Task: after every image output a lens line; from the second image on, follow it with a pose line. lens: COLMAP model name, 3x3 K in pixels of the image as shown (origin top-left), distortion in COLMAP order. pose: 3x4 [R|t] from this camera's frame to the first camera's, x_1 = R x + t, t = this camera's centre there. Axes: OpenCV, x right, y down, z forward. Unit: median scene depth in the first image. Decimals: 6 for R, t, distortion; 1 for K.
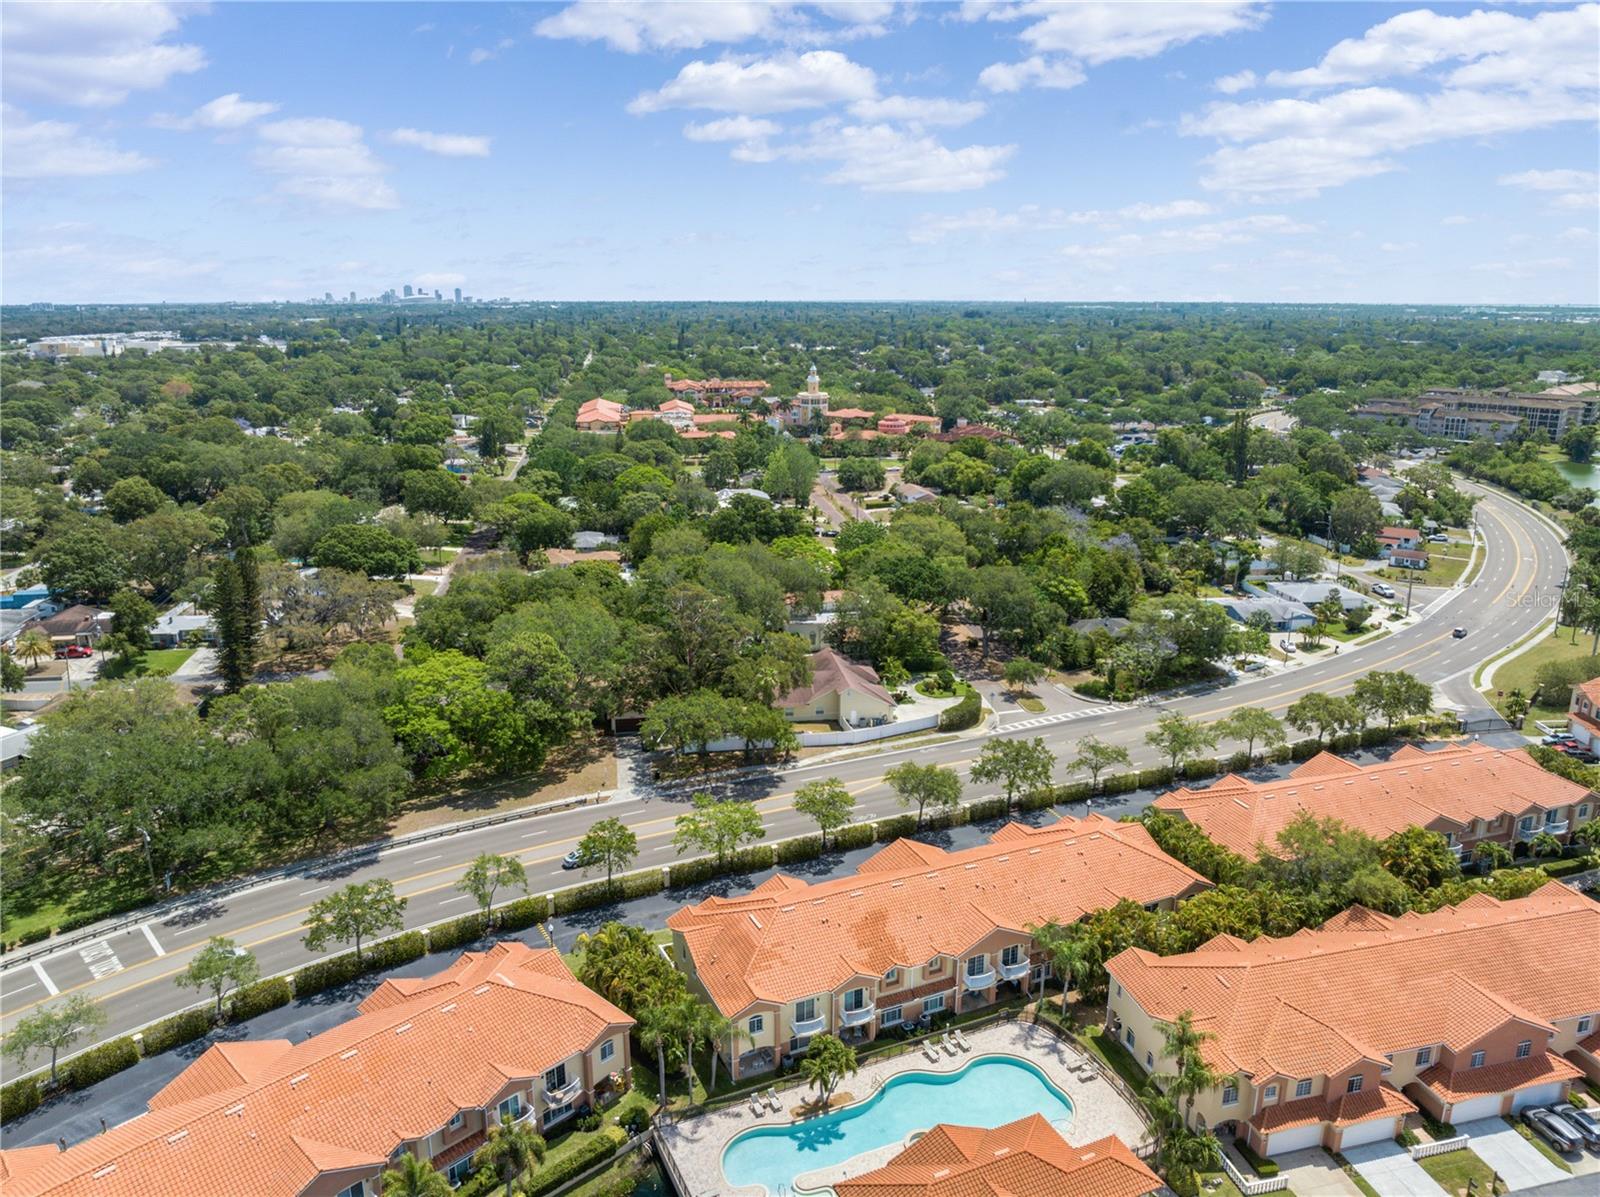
lens RADIAL K [[1060.3, 0, 800.0], [0, 1060.3, 598.5], [0, 0, 1]] dist [-0.030317, -0.004164]
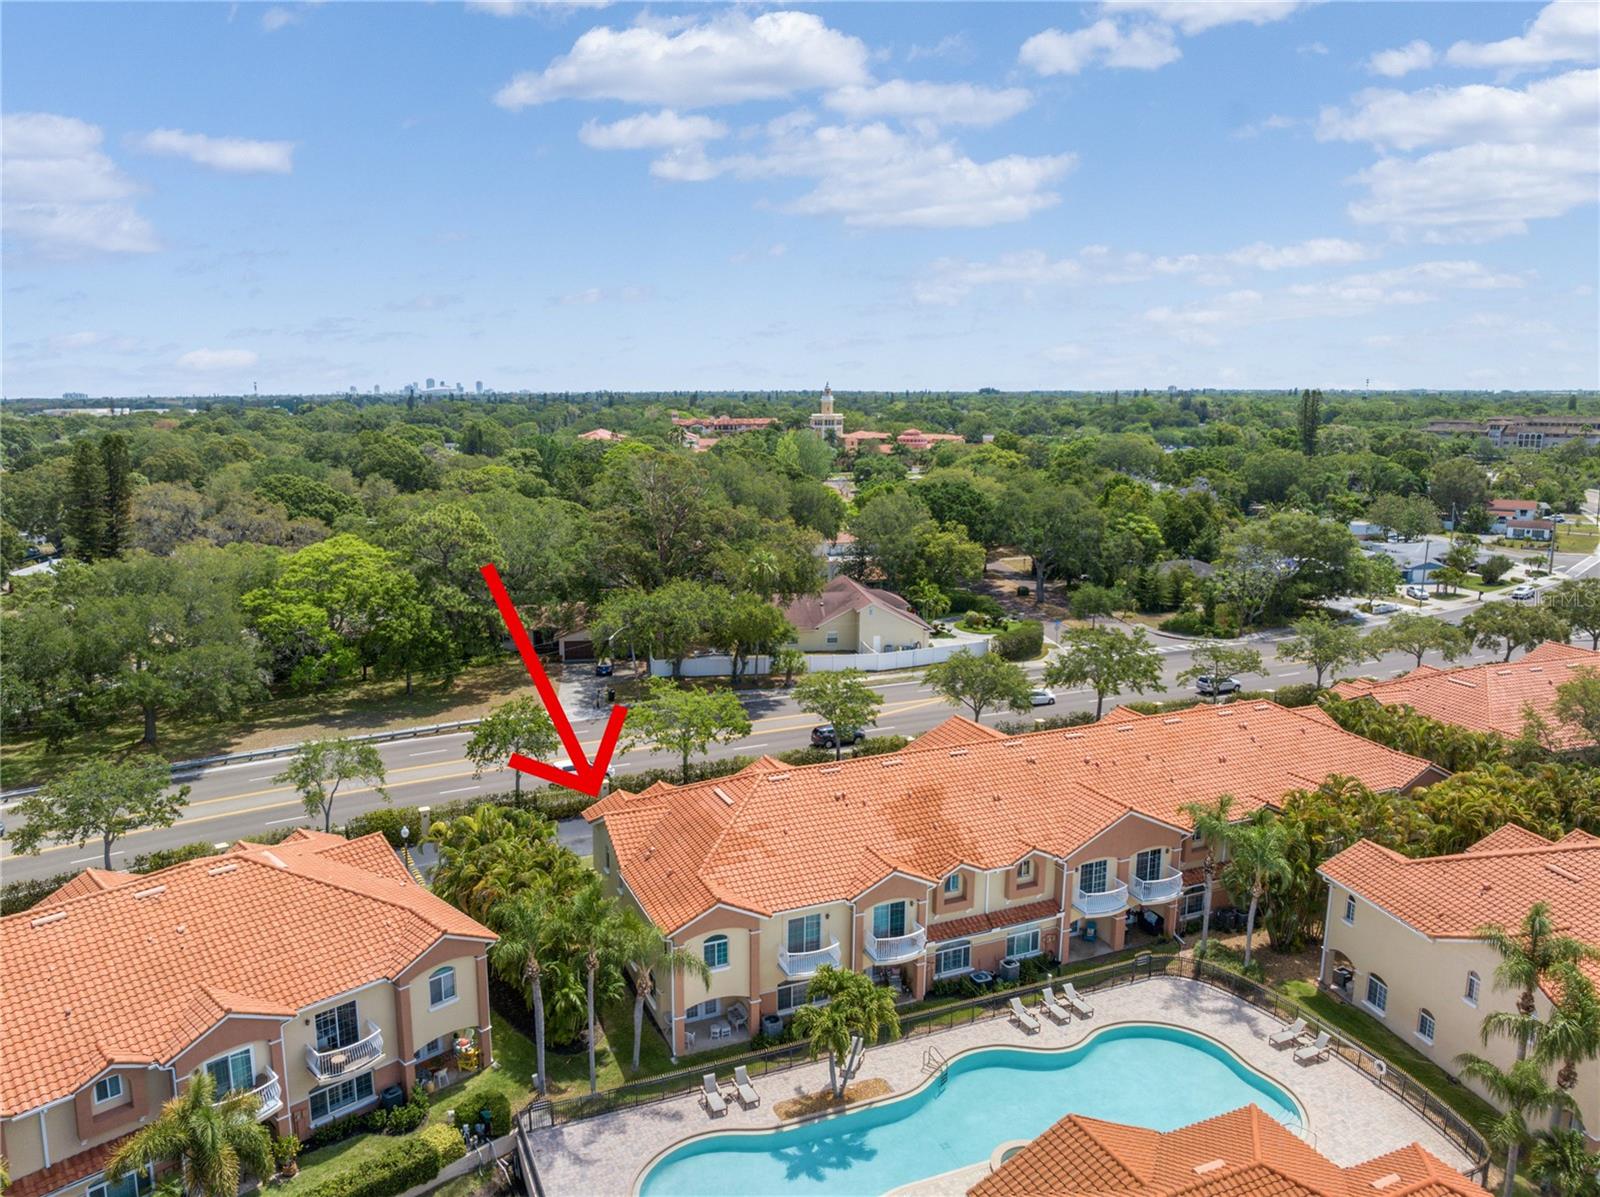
lens RADIAL K [[1060.3, 0, 800.0], [0, 1060.3, 598.5], [0, 0, 1]] dist [-0.030317, -0.004164]
pose [[0.999869, 0.010365, -0.012396, 0.007356], [-0.011461, 0.995705, -0.091866, 0.254029], [0.011391, 0.091996, 0.995694, 0.402595]]
